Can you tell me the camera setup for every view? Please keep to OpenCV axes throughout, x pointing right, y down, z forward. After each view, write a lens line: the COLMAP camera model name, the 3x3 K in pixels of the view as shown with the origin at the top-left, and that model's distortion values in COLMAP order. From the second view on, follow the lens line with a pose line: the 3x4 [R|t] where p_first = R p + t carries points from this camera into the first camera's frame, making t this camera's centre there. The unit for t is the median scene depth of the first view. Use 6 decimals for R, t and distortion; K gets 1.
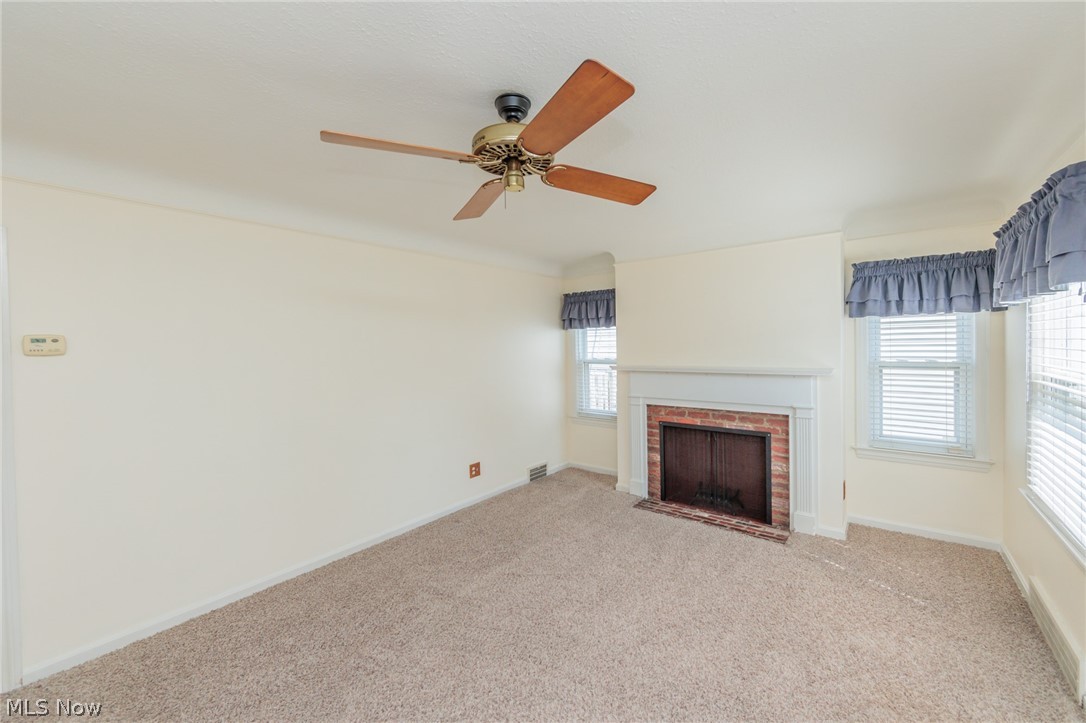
lens RADIAL K [[421.6, 0, 546.2], [0, 421.6, 356.3], [0, 0, 1]] dist [-0.000857, -0.000100]
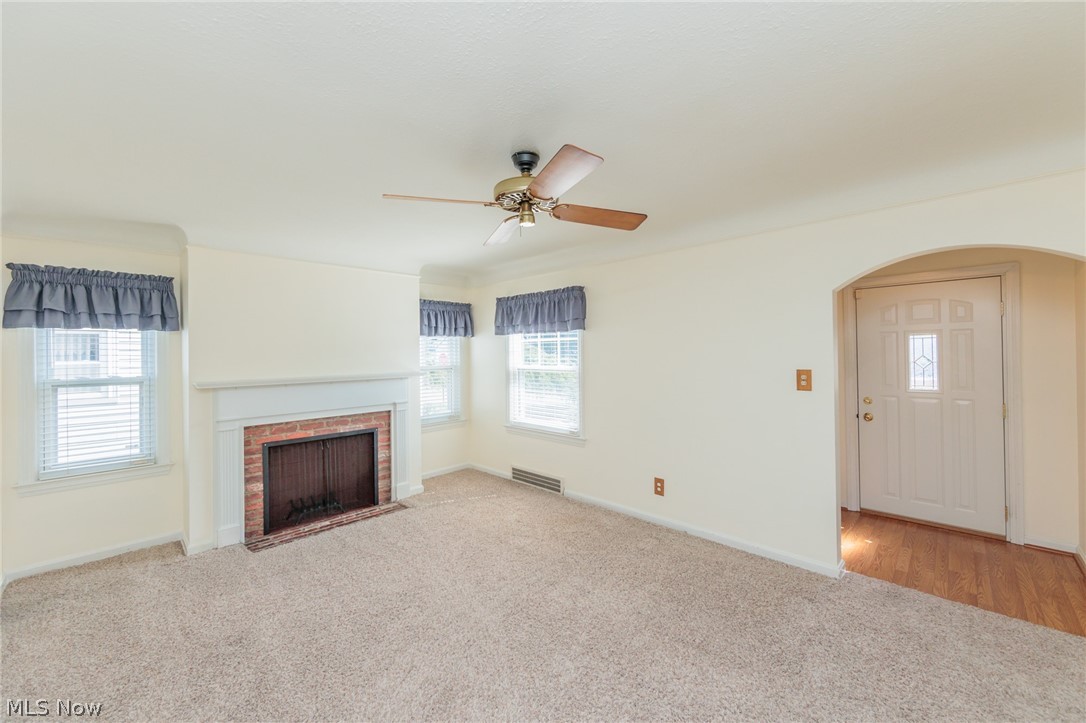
lens RADIAL K [[433.4, 0, 542.8], [0, 433.4, 357.8], [0, 0, 1]] dist [-0.001244, -0.000399]
pose [[0.112295, -0.001518, 0.993674, -0.601124], [0.034562, 0.999400, -0.002379, 0.000751], [-0.993074, 0.034611, 0.112280, 0.357716]]
